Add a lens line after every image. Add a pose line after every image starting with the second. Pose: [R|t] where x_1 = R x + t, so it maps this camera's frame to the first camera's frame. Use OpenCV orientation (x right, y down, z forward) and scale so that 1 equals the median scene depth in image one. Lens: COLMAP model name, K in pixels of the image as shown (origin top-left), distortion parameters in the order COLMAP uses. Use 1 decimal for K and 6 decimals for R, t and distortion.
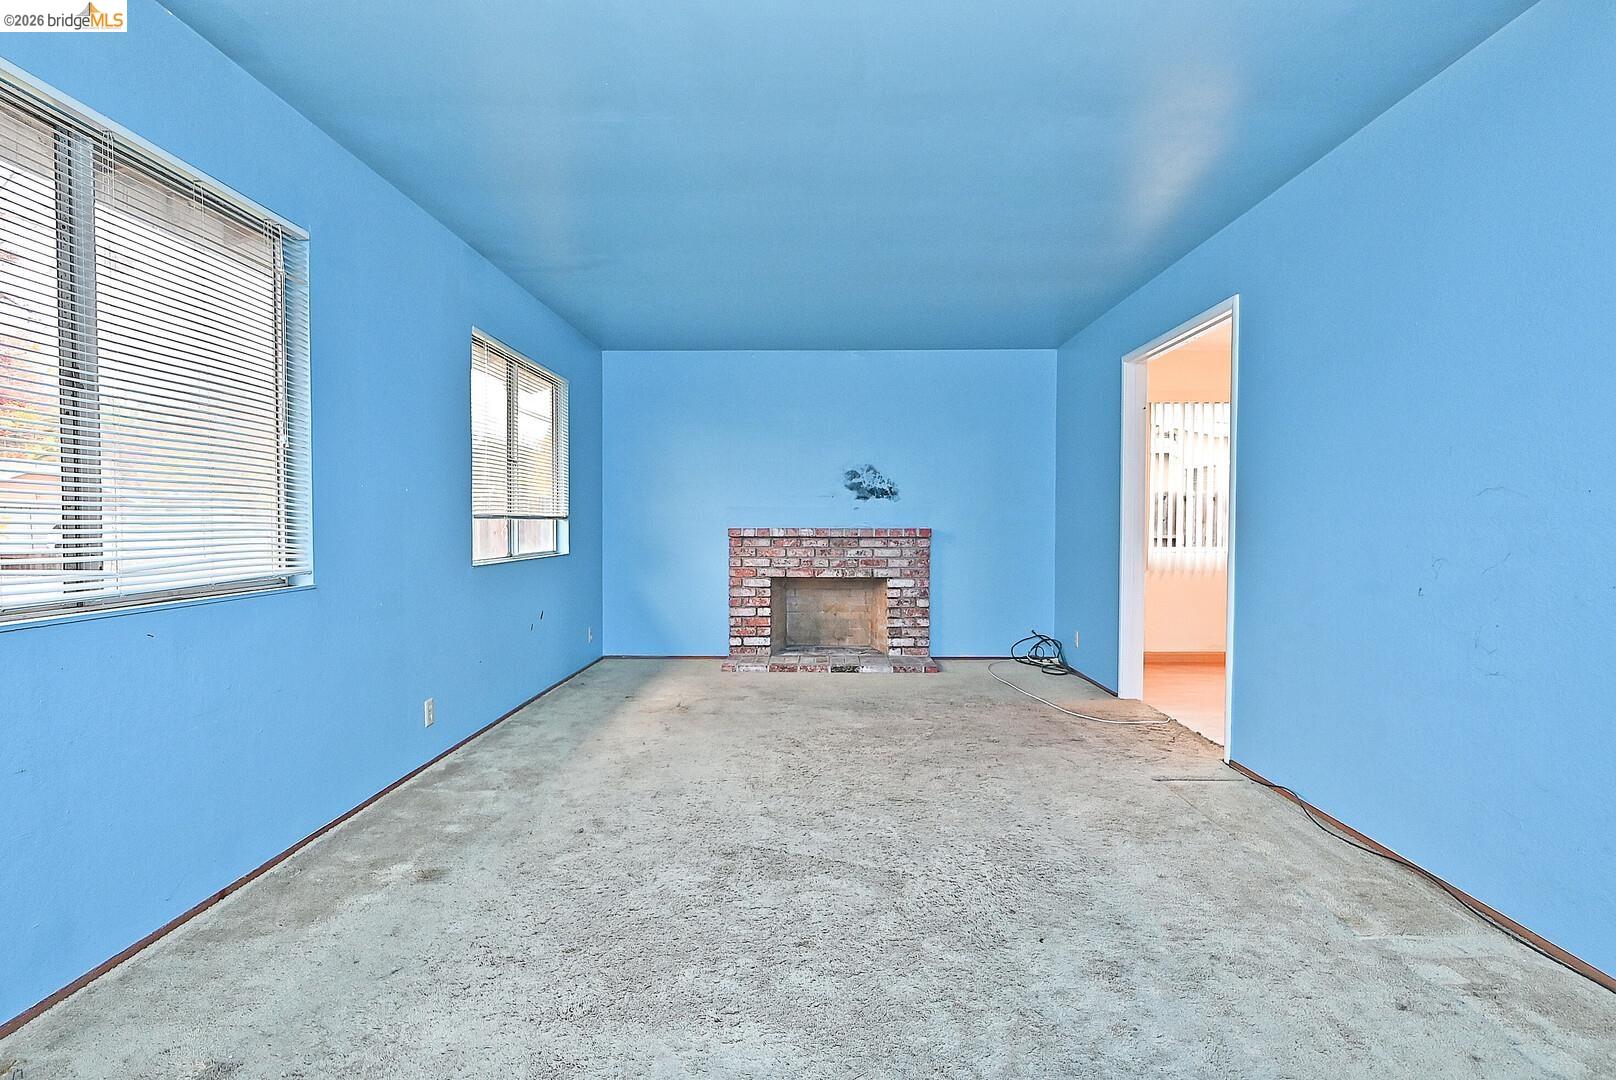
lens RADIAL K [[798.3, 0, 813.0], [0, 798.3, 536.0], [0, 0, 1]] dist [-0.009857, 0.004647]
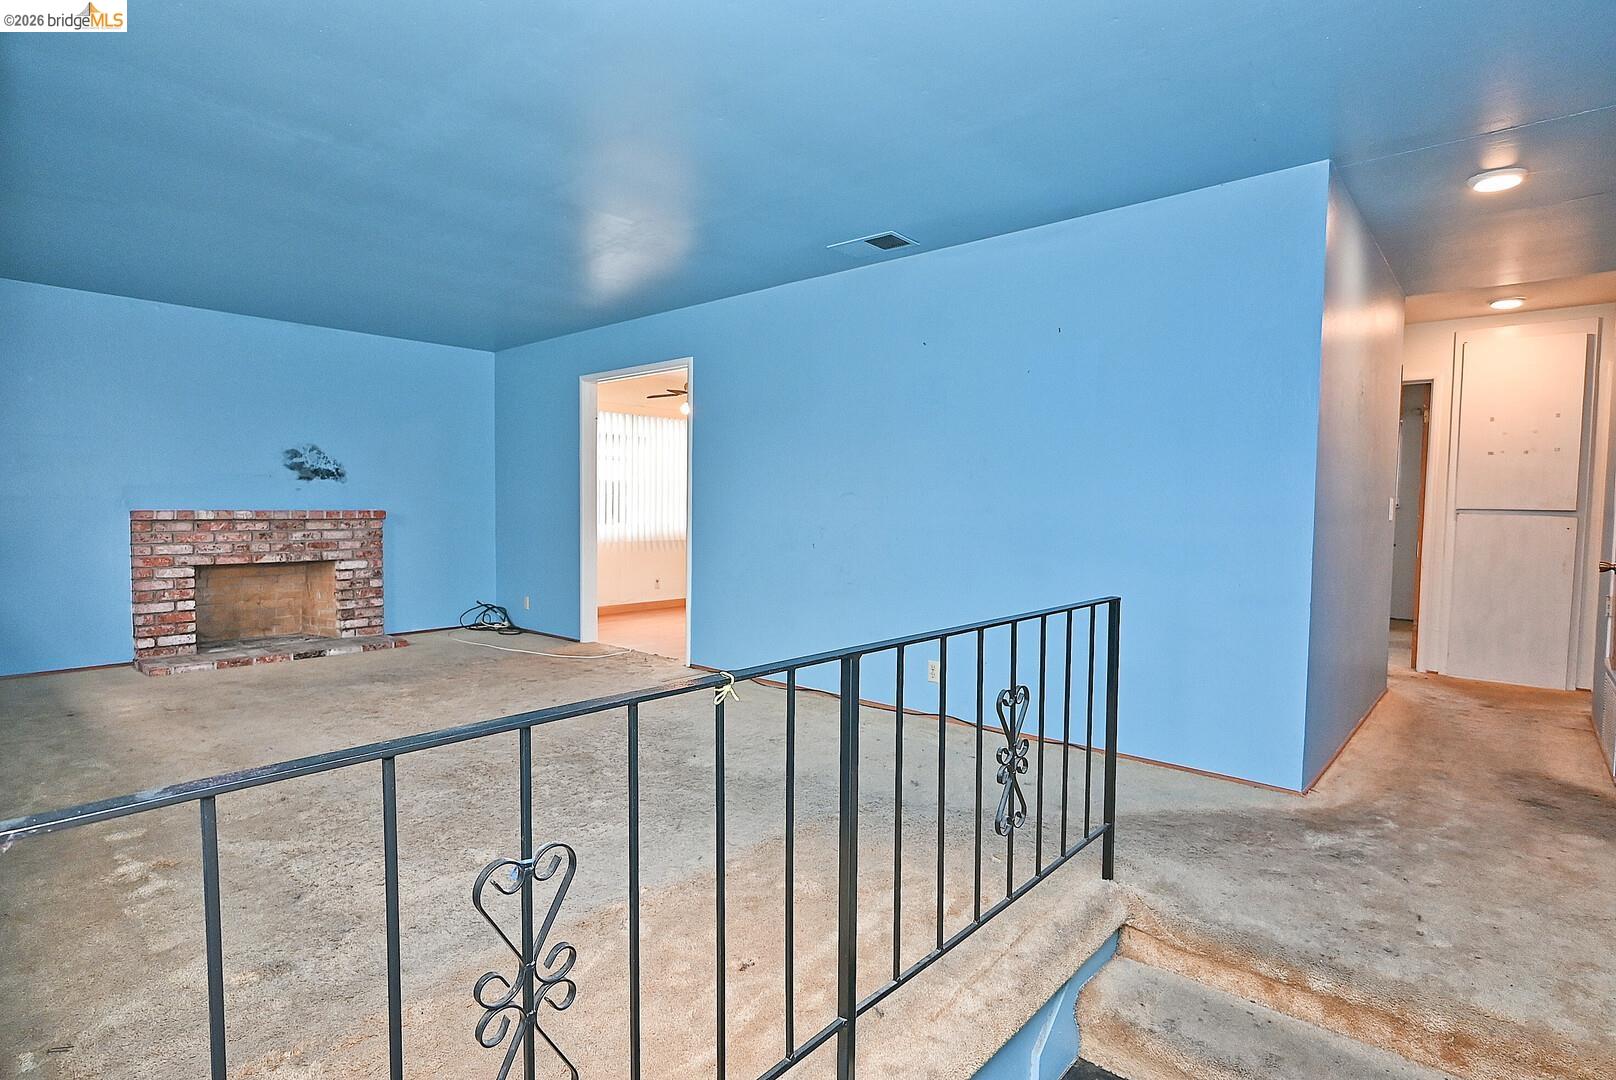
lens RADIAL K [[798.3, 0, 798.0], [0, 798.3, 539.9], [0, 0, 1]] dist [-0.009857, 0.004647]
pose [[0.665080, -0.029224, 0.746200, -0.264472], [0.008691, 0.999469, 0.031397, 0.001237], [-0.746722, -0.014397, 0.664981, -0.084081]]
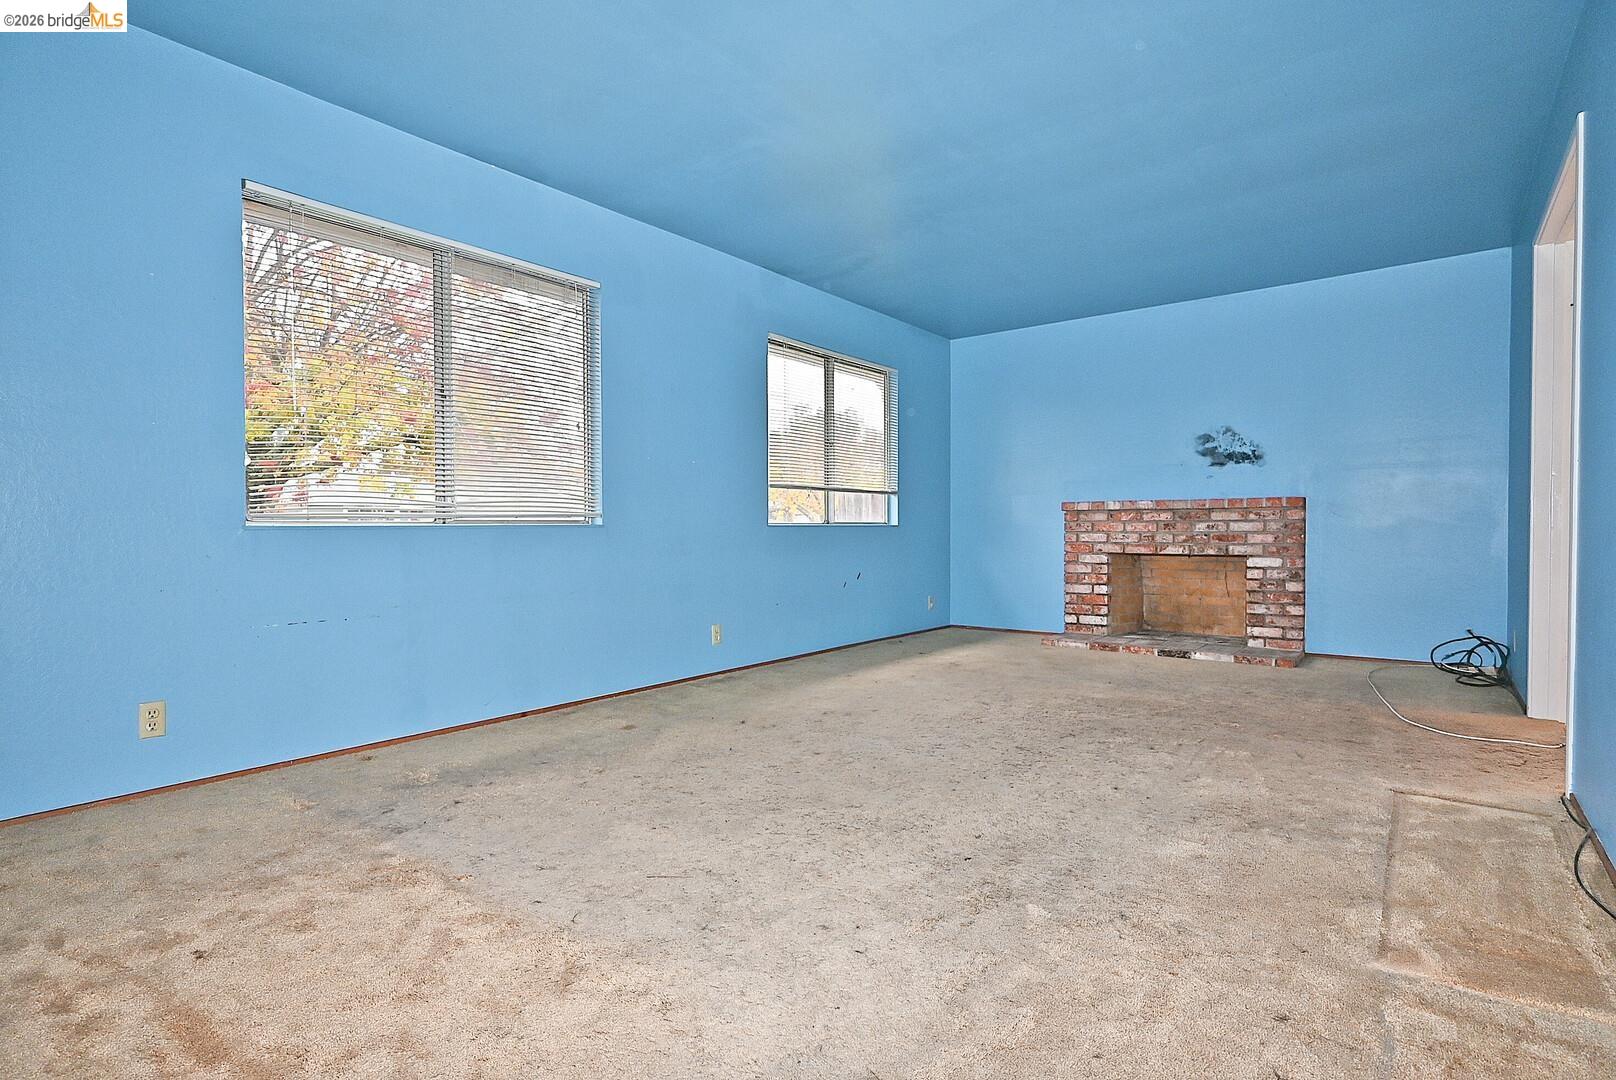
lens RADIAL K [[798.3, 0, 811.6], [0, 798.3, 541.9], [0, 0, 1]] dist [-0.009857, 0.004647]
pose [[0.797136, 0.005471, -0.603775, 0.237889], [-0.005308, 0.999984, 0.002054, 0.038296], [0.603777, 0.001567, 0.797152, 0.033754]]
